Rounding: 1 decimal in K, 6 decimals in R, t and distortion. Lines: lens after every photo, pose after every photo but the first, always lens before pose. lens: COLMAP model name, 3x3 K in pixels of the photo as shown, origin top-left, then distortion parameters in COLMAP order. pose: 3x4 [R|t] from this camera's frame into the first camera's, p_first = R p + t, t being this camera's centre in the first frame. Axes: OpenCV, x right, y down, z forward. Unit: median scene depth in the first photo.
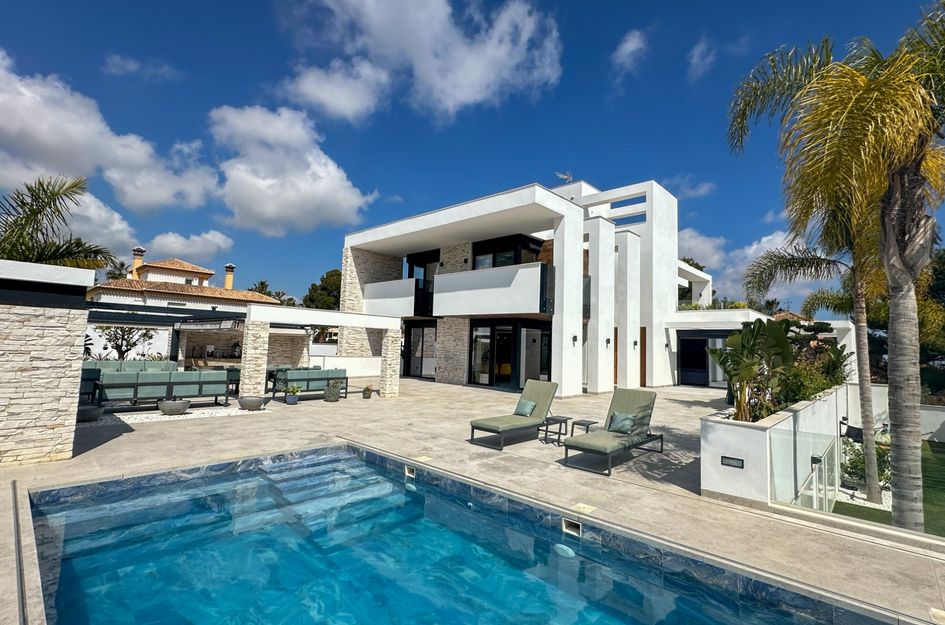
lens RADIAL K [[442.4, 0, 473.4], [0, 442.4, 309.6], [0, 0, 1]] dist [-0.000994, 0.000119]
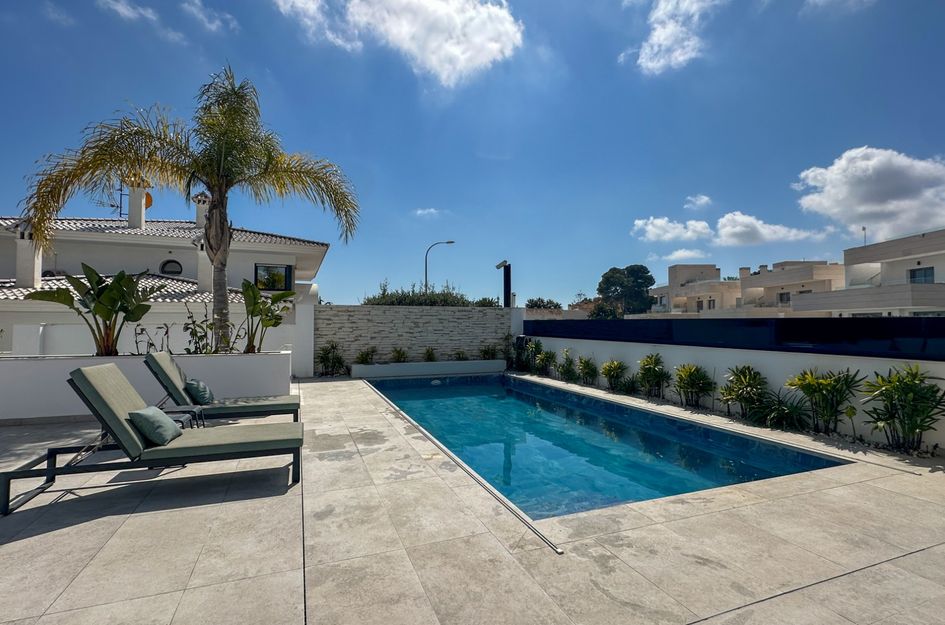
lens RADIAL K [[442.4, 0, 476.1], [0, 442.4, 312.1], [0, 0, 1]] dist [-0.000994, 0.000119]
pose [[-0.906496, -0.027553, 0.421315, -0.334319], [-0.069922, 0.993886, -0.085445, 0.114123], [-0.416385, -0.106915, -0.902880, 1.164322]]
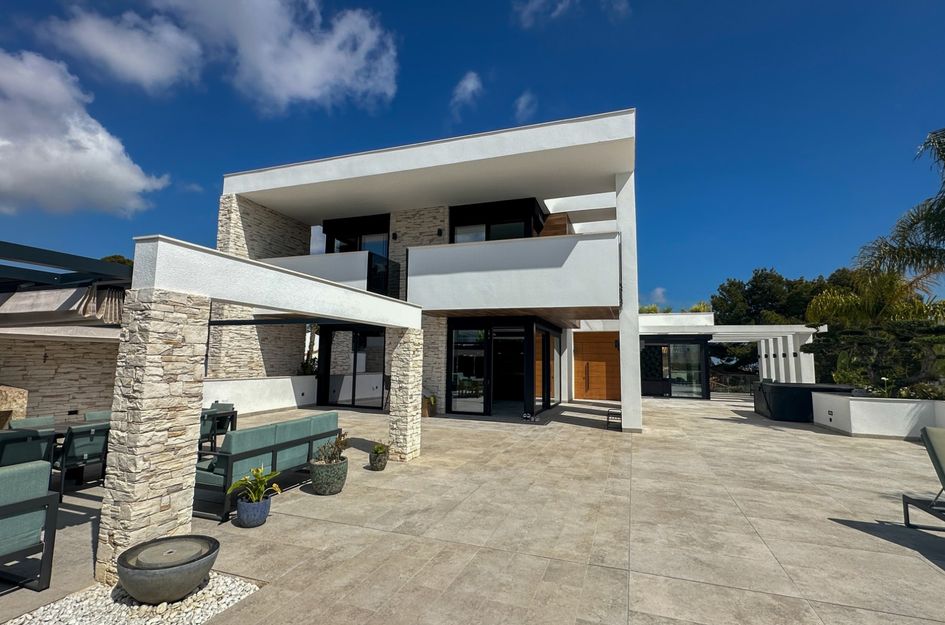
lens RADIAL K [[442.4, 0, 472.7], [0, 442.4, 309.6], [0, 0, 1]] dist [-0.000994, 0.000119]
pose [[0.916600, 0.023873, 0.399092, -0.494840], [-0.015976, 0.999605, -0.023104, 0.049206], [-0.399486, 0.014801, 0.916620, 0.731556]]
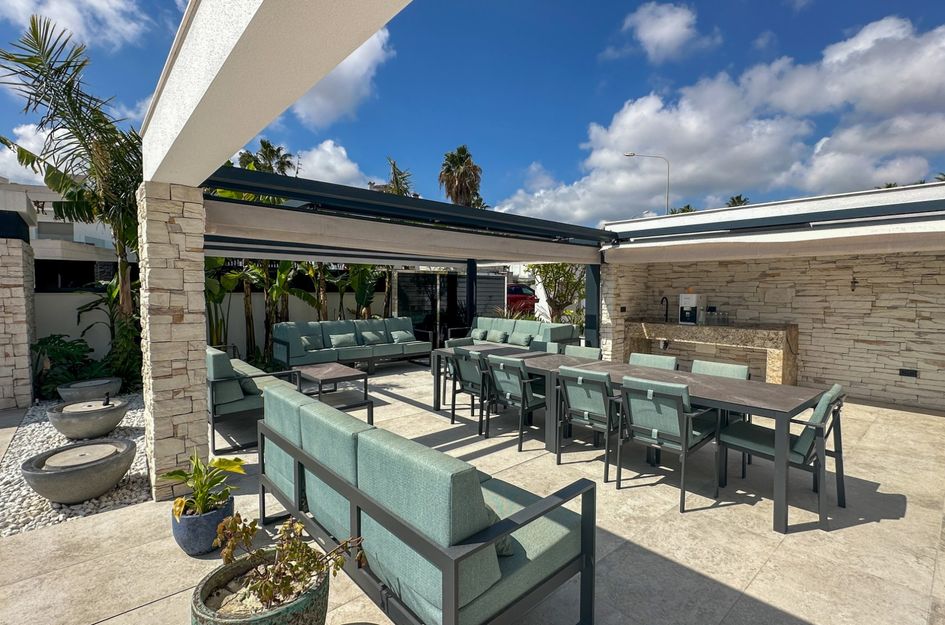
lens RADIAL K [[442.4, 0, 470.1], [0, 442.4, 311.2], [0, 0, 1]] dist [-0.000994, 0.000119]
pose [[-0.092095, 0.013434, -0.995660, -0.265280], [0.072857, 0.997320, 0.006718, 0.137273], [0.993081, -0.071922, -0.092827, 1.450081]]
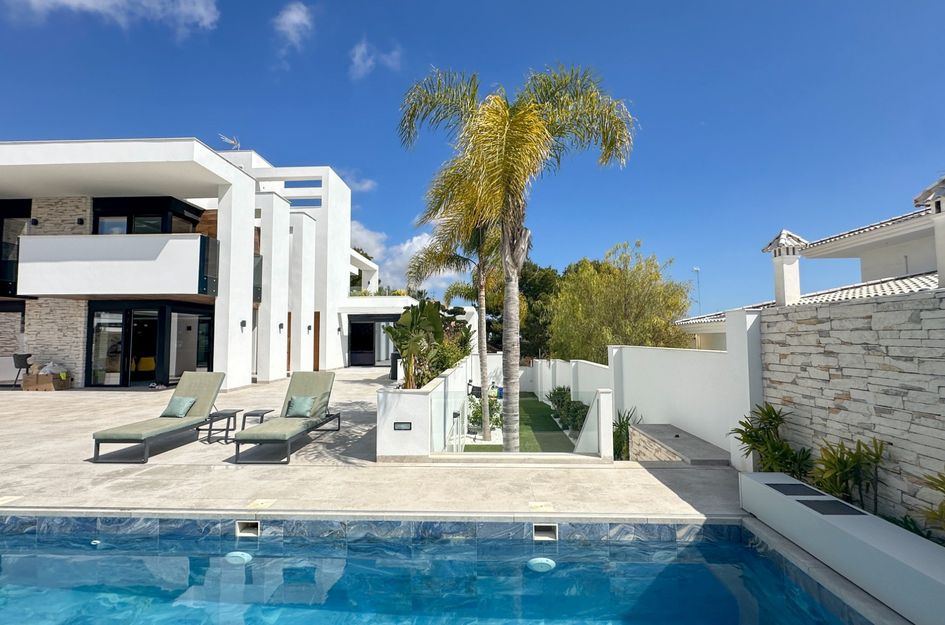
lens RADIAL K [[442.4, 0, 473.1], [0, 442.4, 310.0], [0, 0, 1]] dist [-0.000994, 0.000119]
pose [[0.755949, 0.002999, 0.654624, -0.010472], [-0.022936, 0.999497, 0.021906, 0.012772], [-0.654229, -0.031574, 0.755637, 0.025621]]
